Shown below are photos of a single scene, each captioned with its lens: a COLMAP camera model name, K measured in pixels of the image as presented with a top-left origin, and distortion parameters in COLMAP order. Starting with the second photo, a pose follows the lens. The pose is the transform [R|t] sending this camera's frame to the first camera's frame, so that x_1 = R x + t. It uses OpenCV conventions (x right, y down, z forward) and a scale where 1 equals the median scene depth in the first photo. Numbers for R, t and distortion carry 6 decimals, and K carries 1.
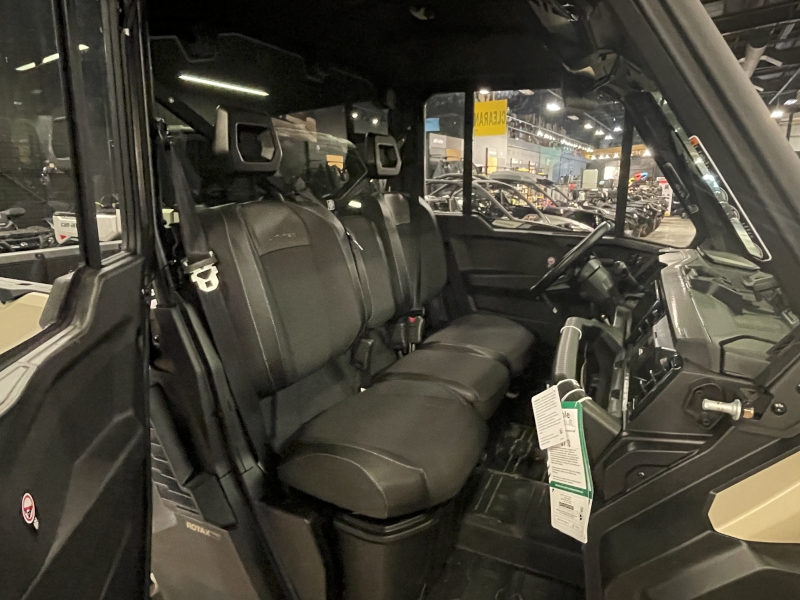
lens RADIAL K [[509.7, 0, 385.8], [0, 509.7, 297.2], [0, 0, 1]] dist [-0.000416, 0.001751]
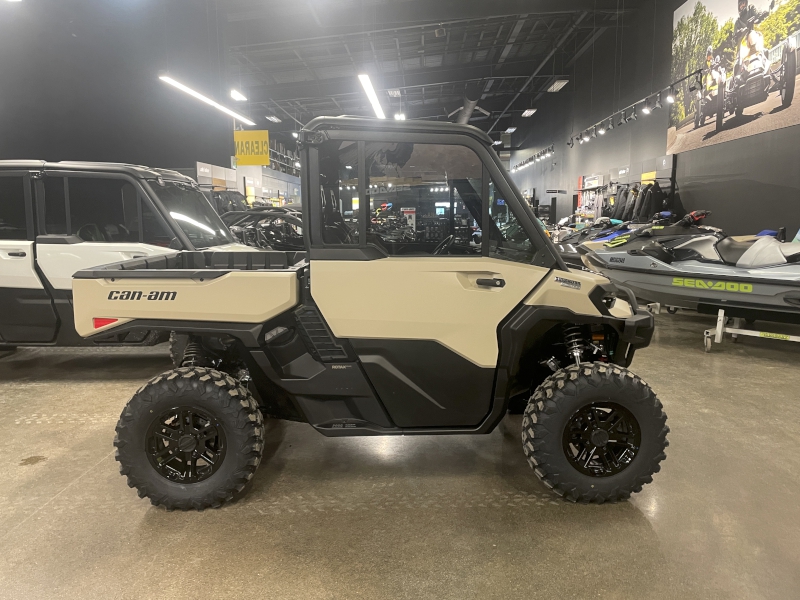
lens RADIAL K [[596.5, 0, 398.0], [0, 596.5, 298.7], [0, 0, 1]] dist [0.075808, -0.091549]
pose [[0.884439, -0.067150, 0.461799, -0.088186], [0.103239, 0.993227, -0.053300, 0.021197], [-0.455092, 0.094816, 0.885382, -0.101399]]
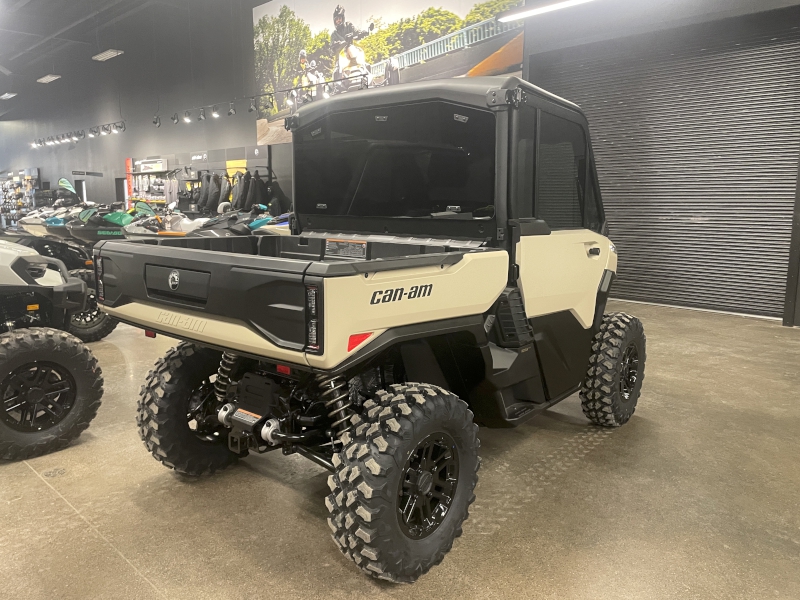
lens RADIAL K [[596.5, 0, 398.0], [0, 596.5, 298.7], [0, 0, 1]] dist [0.075808, -0.091549]
pose [[0.234785, -0.147874, 0.960734, -0.189389], [0.200577, 0.974461, 0.100970, -0.007700], [-0.951128, 0.168995, 0.258449, 0.053367]]
